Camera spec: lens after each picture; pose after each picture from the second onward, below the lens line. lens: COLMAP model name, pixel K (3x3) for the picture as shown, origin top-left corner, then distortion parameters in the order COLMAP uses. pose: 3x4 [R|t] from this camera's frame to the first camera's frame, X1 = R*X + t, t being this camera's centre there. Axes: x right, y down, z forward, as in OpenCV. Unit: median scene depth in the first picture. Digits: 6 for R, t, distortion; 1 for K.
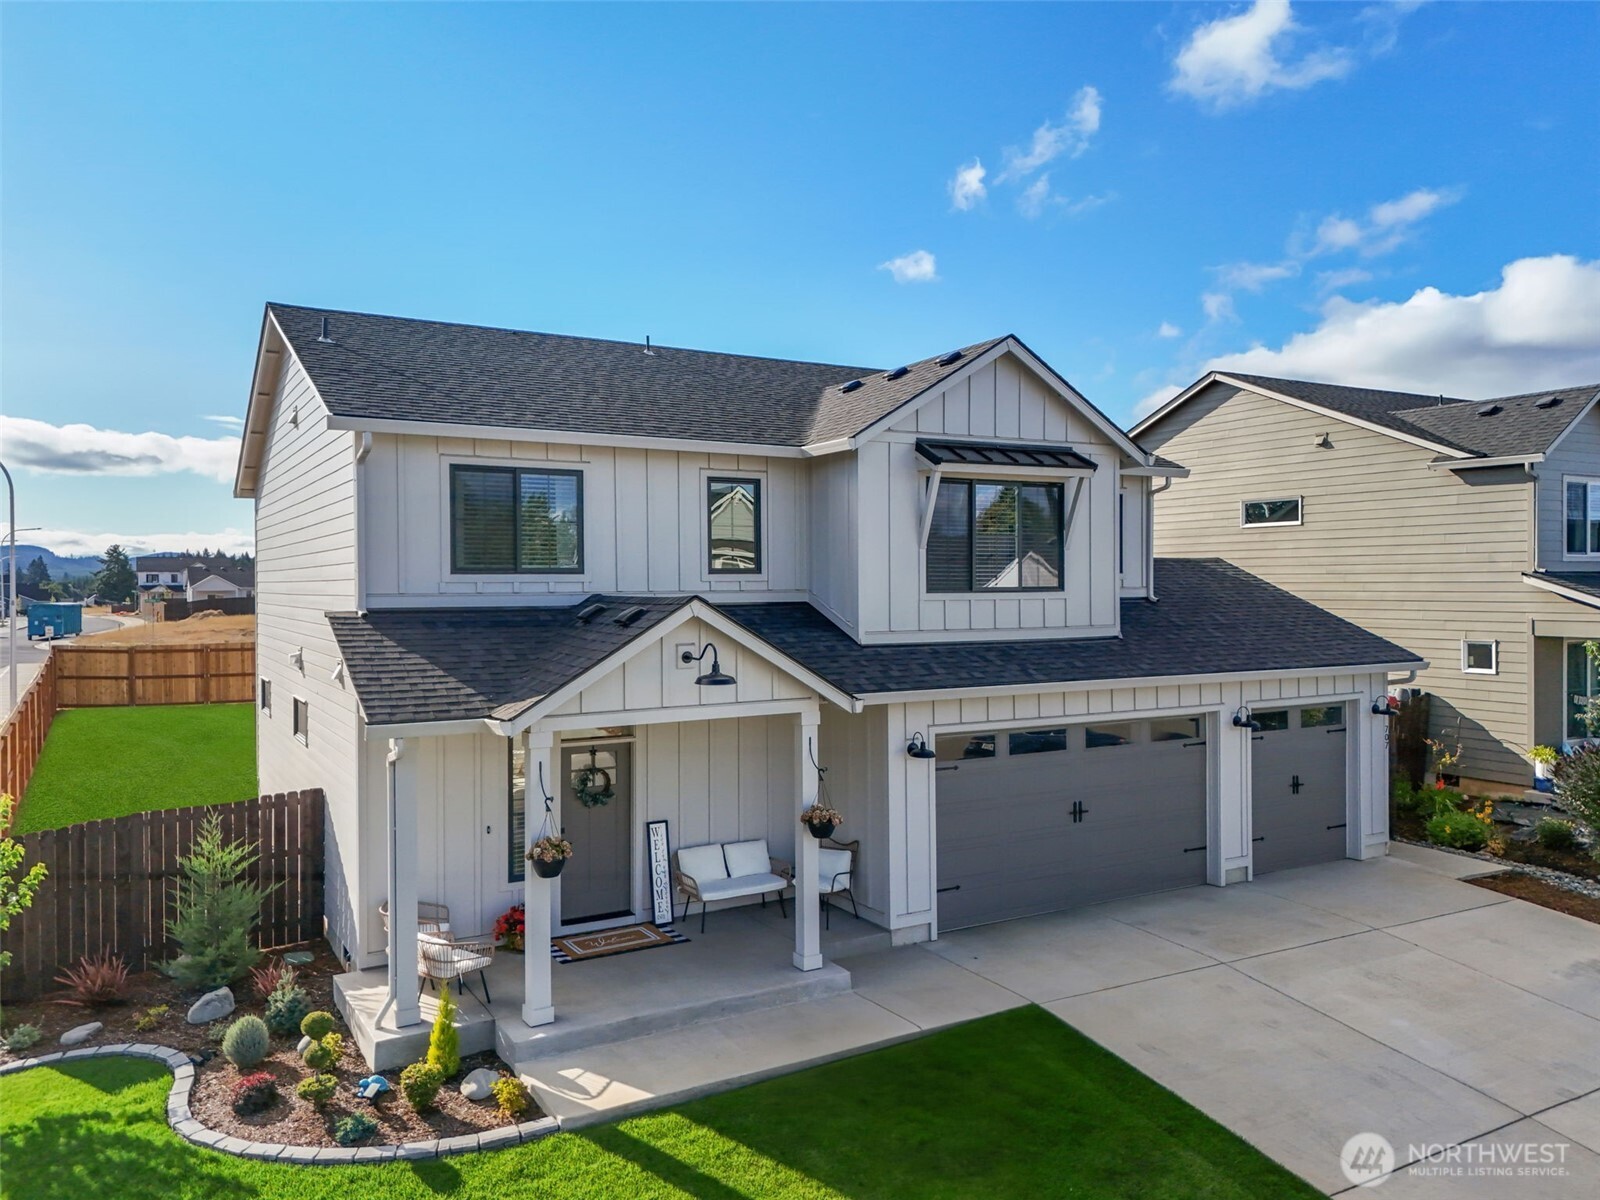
lens RADIAL K [[1180.1, 0, 800.0], [0, 1180.1, 600.0], [0, 0, 1]] dist [0.066121, -0.061682]
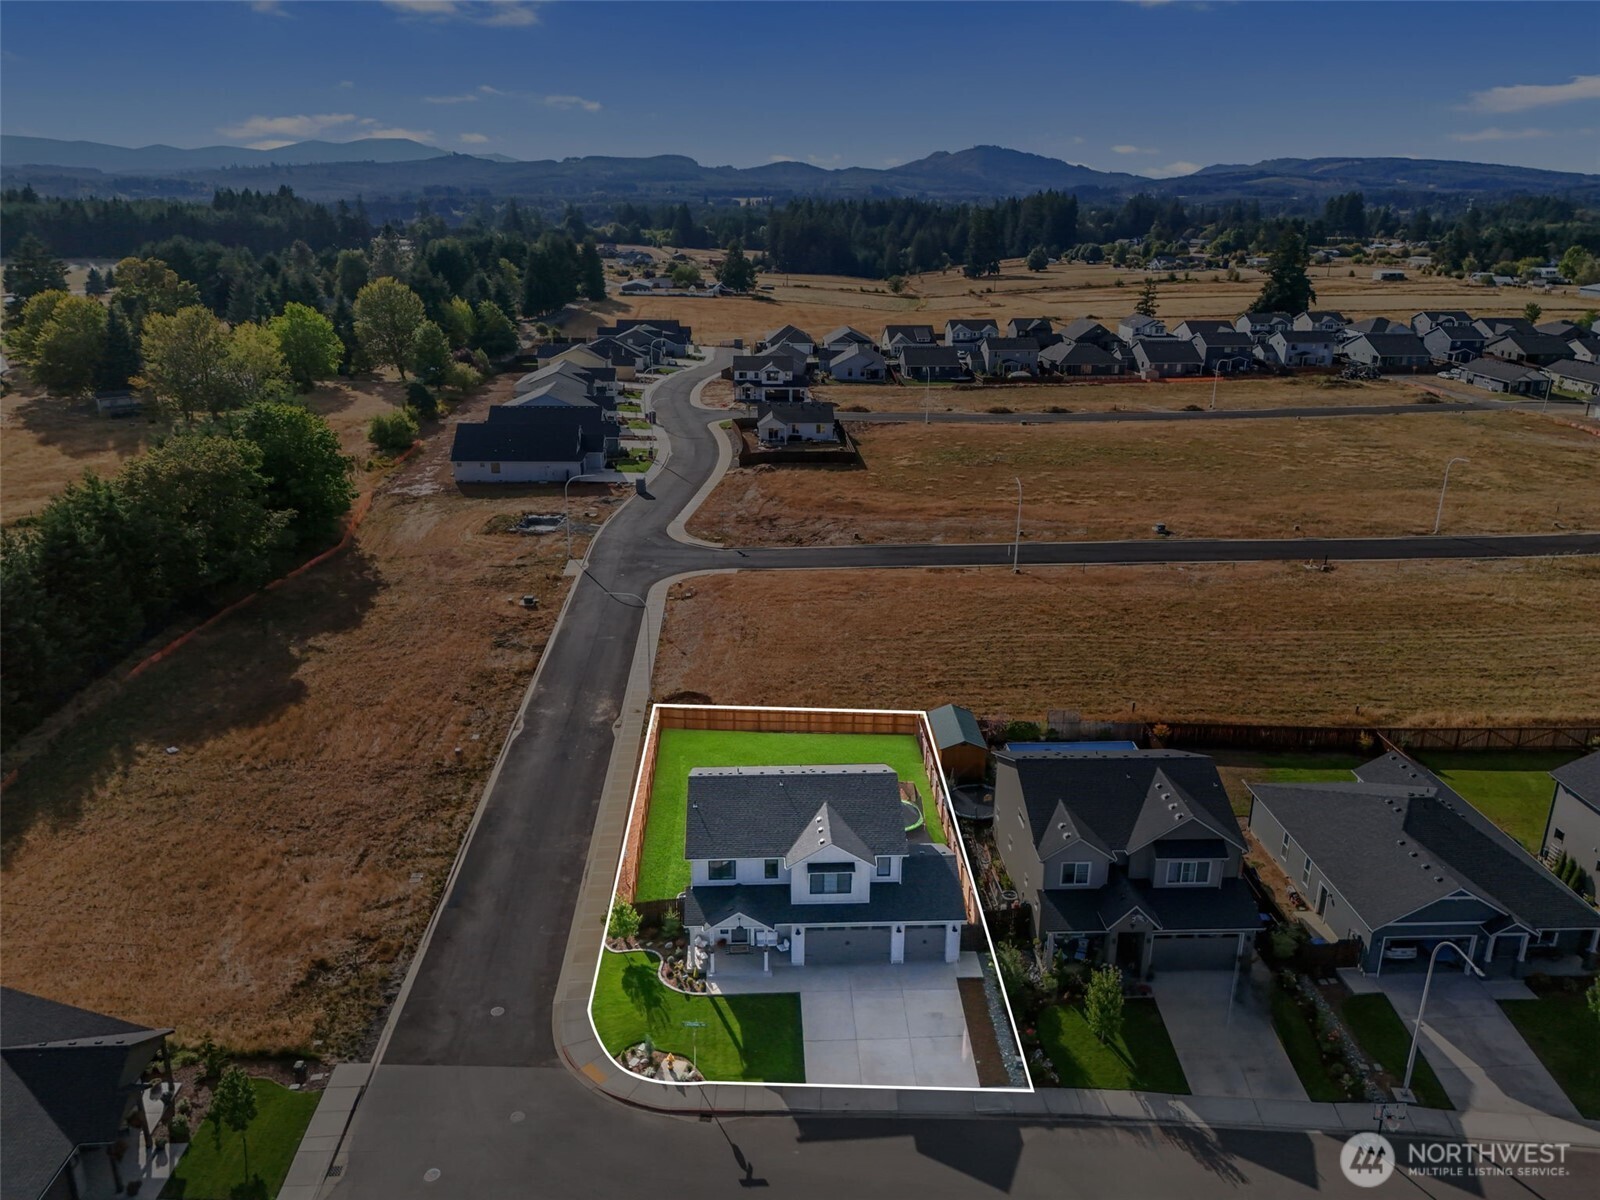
lens RADIAL K [[1180.1, 0, 800.0], [0, 1180.1, 600.0], [0, 0, 1]] dist [0.066121, -0.061682]
pose [[0.888571, 0.162915, -0.428836, 1.857911], [-0.020183, 0.947793, 0.318246, -2.546789], [0.458295, -0.274129, 0.845470, -2.538866]]
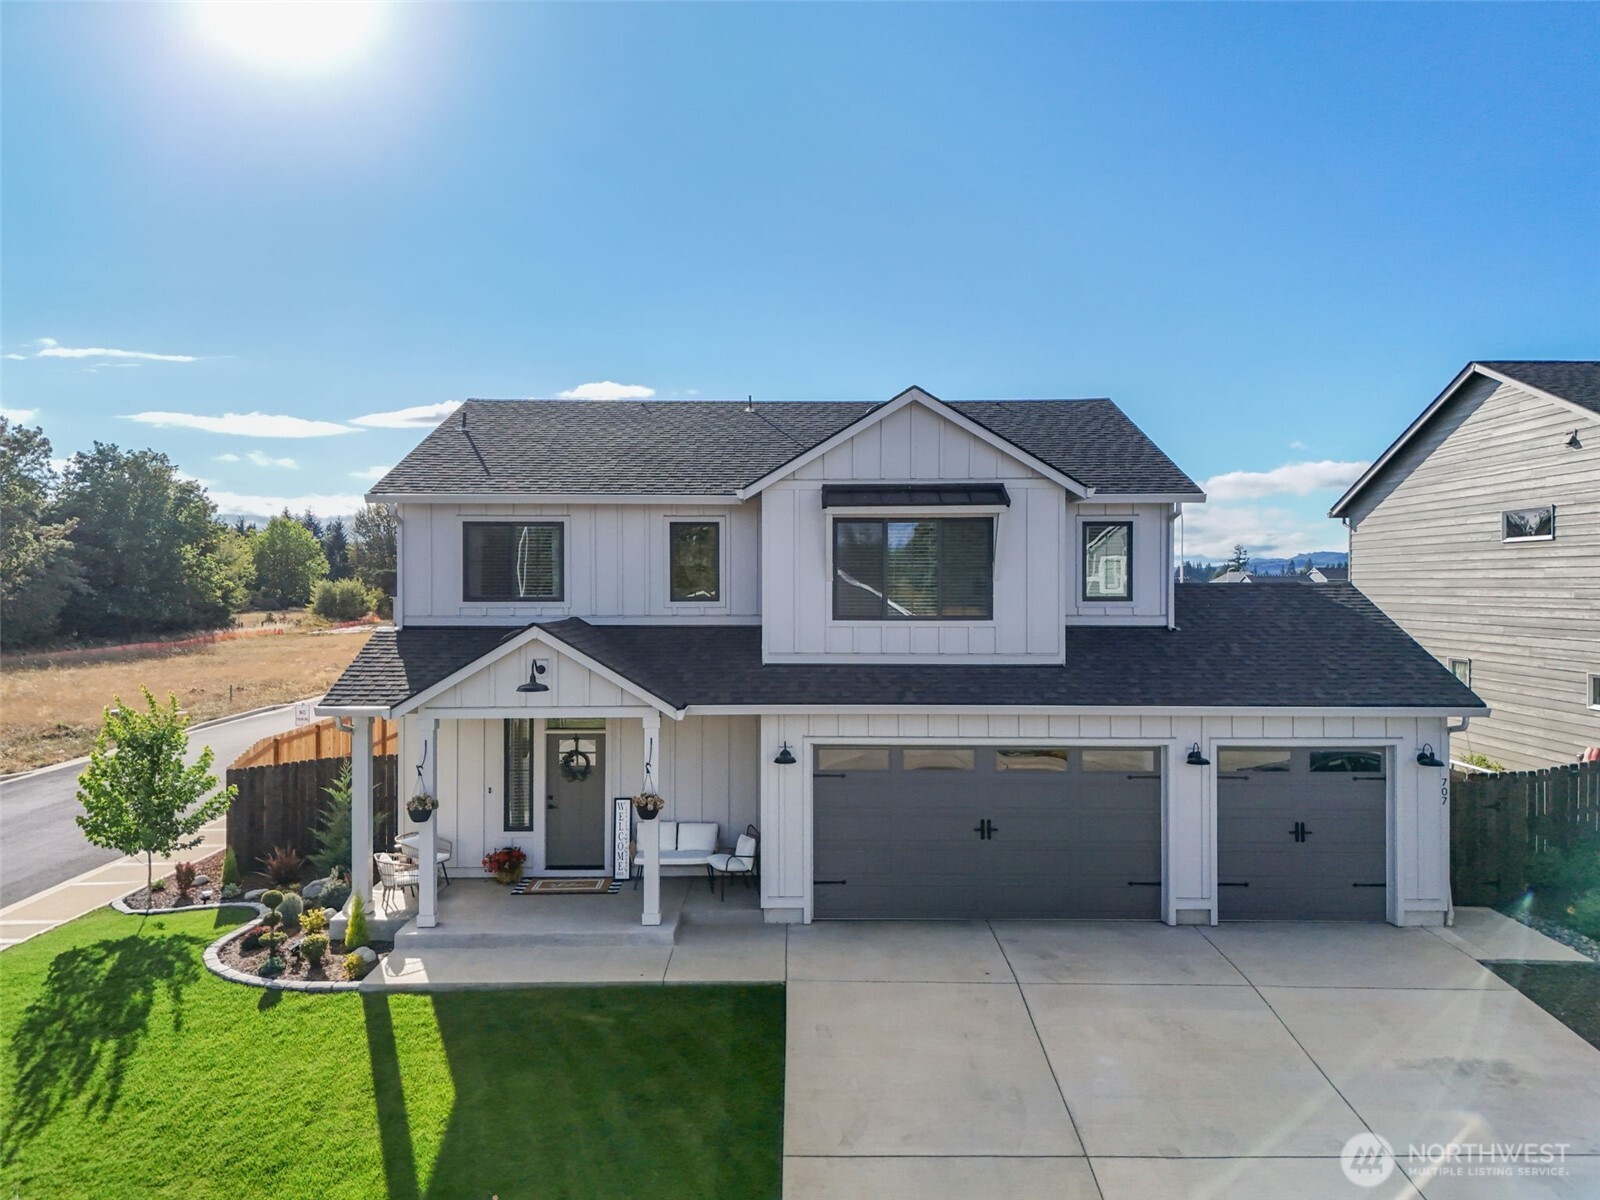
lens RADIAL K [[1180.1, 0, 800.0], [0, 1180.1, 600.0], [0, 0, 1]] dist [0.066121, -0.061682]
pose [[0.866191, 0.011784, -0.499574, 0.673955], [-0.011377, 0.999928, 0.003861, -0.030906], [0.499584, 0.002339, 0.866263, 0.002597]]
